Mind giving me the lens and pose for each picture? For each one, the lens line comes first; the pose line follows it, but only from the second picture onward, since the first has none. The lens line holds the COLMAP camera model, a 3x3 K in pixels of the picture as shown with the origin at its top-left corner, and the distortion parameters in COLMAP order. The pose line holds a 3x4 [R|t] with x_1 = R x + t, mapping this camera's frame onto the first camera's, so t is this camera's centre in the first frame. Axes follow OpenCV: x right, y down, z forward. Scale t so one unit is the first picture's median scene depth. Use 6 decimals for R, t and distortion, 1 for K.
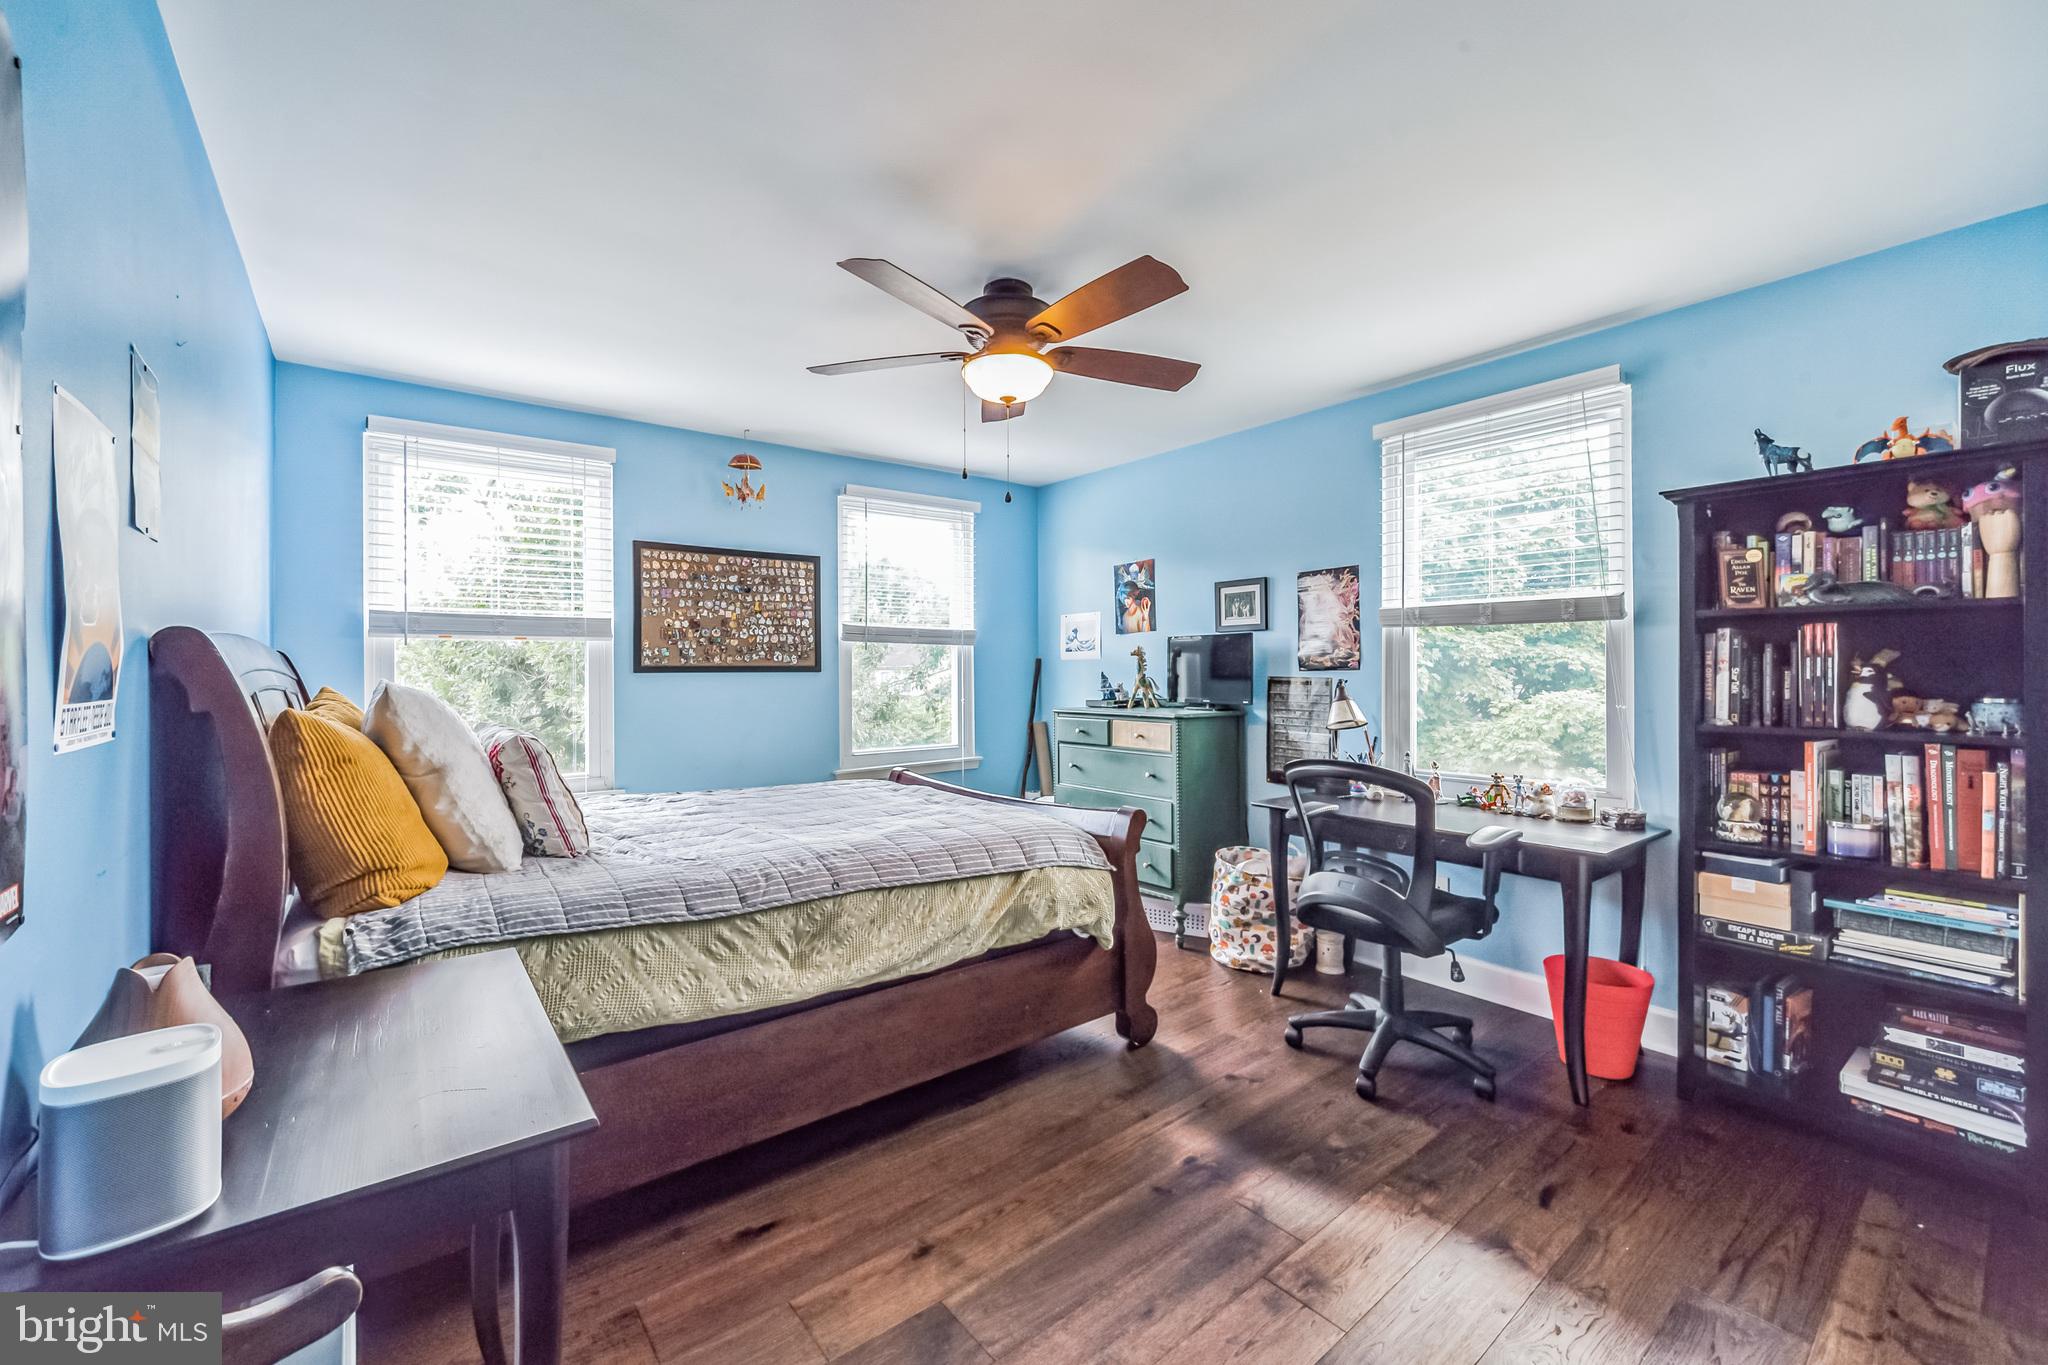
lens RADIAL K [[819.4, 0, 1020.2], [0, 819.4, 675.6], [0, 0, 1]] dist [0.001293, -0.000566]
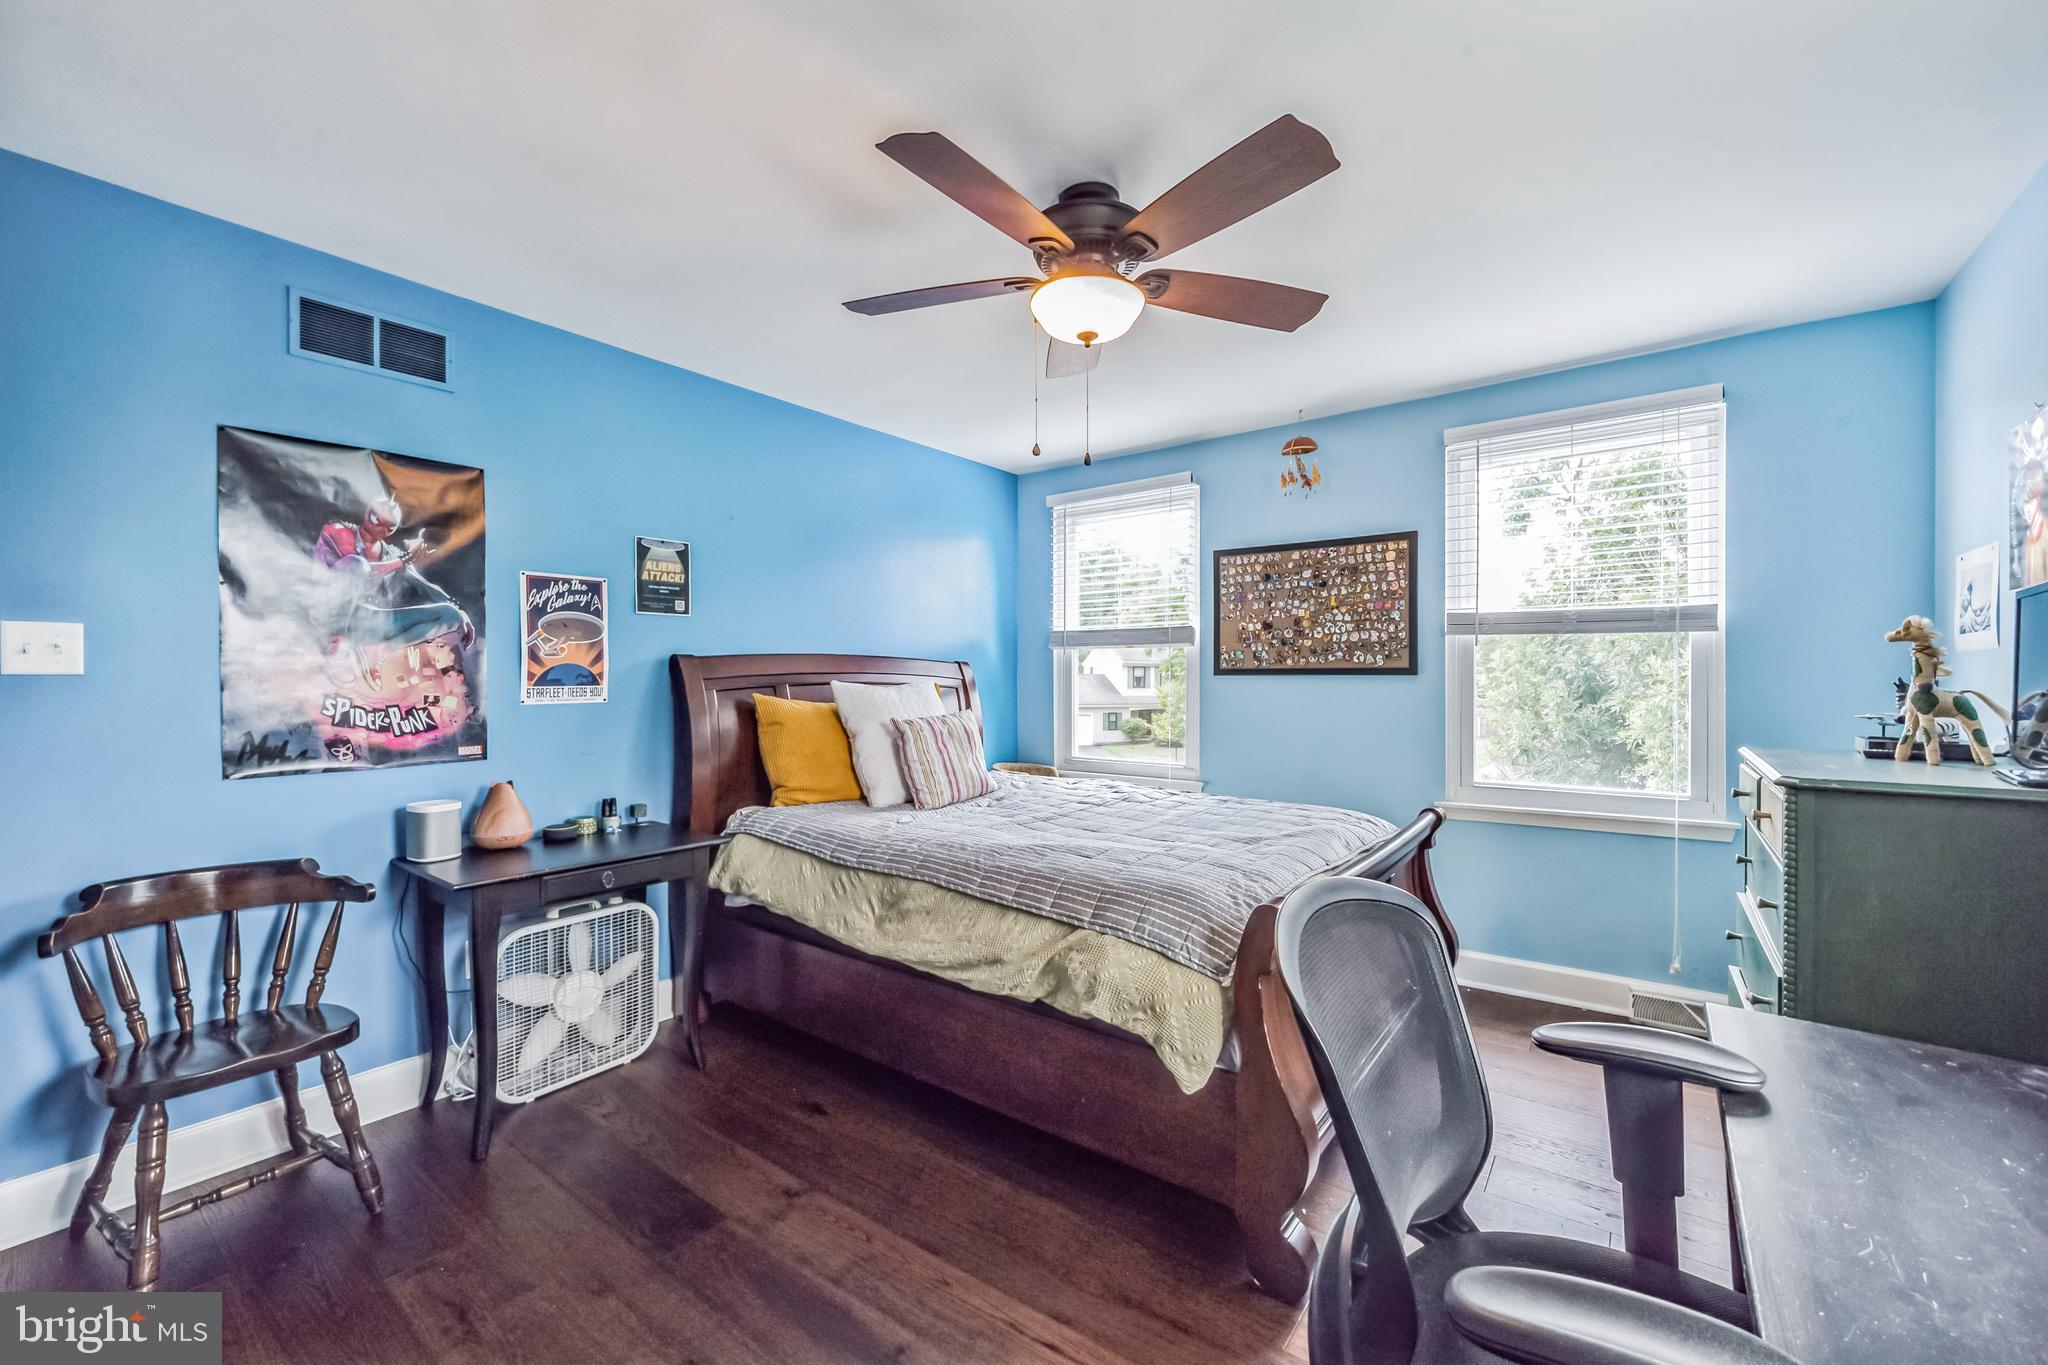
lens RADIAL K [[819.4, 0, 1022.9], [0, 819.4, 679.0], [0, 0, 1]] dist [0.001293, -0.000566]
pose [[0.260101, 0.010116, -0.965529, 0.478856], [-0.004376, 0.999947, 0.009298, -0.006768], [0.965572, 0.001806, 0.260131, 0.465165]]
